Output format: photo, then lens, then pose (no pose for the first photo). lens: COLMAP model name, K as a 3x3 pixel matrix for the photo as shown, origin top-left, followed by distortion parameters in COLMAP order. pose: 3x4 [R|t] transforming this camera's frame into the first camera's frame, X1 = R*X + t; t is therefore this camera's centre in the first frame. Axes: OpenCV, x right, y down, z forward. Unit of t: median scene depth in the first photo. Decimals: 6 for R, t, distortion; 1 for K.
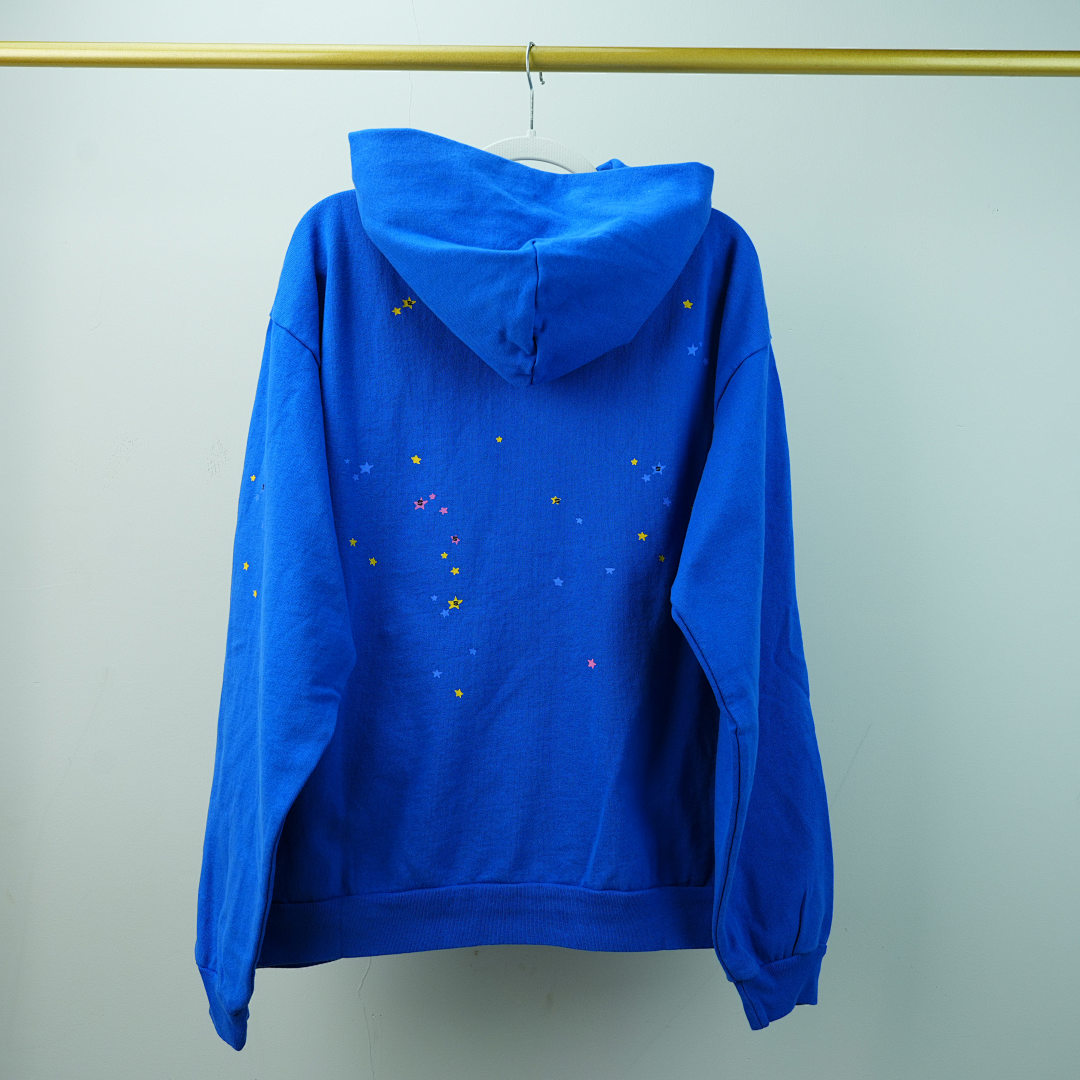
lens RADIAL K [[1192.2, 0, 531.2], [0, 1192.2, 535.8], [0, 0, 1]] dist [-0.013150, 0.000000]
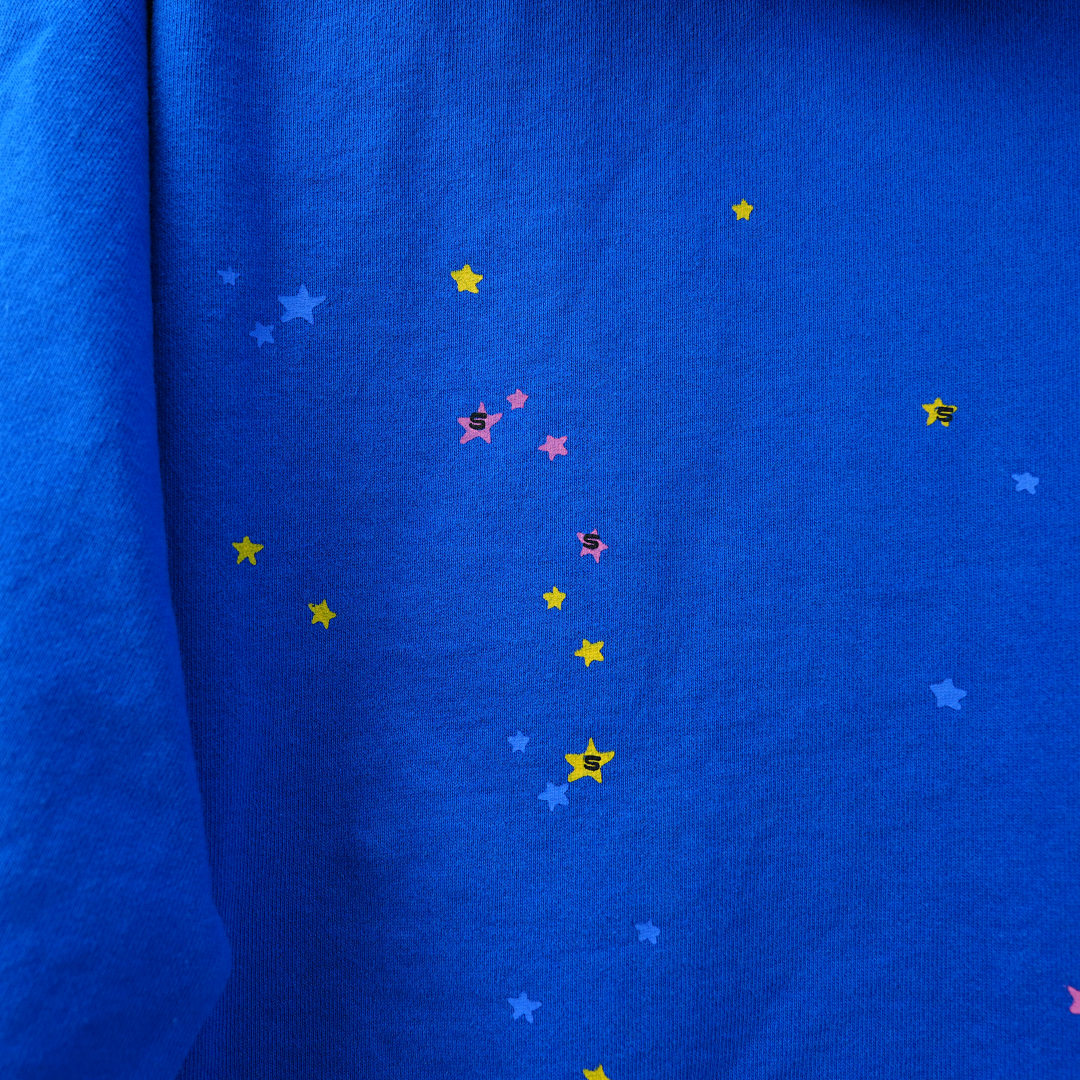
lens RADIAL K [[1192.2, 0, 537.1], [0, 1192.2, 536.3], [0, 0, 1]] dist [-0.013150, 0.000000]
pose [[0.990810, 0.009087, -0.134954, -0.037491], [-0.008313, 0.999946, 0.006296, -0.000527], [0.135004, -0.005116, 0.990832, 0.707108]]
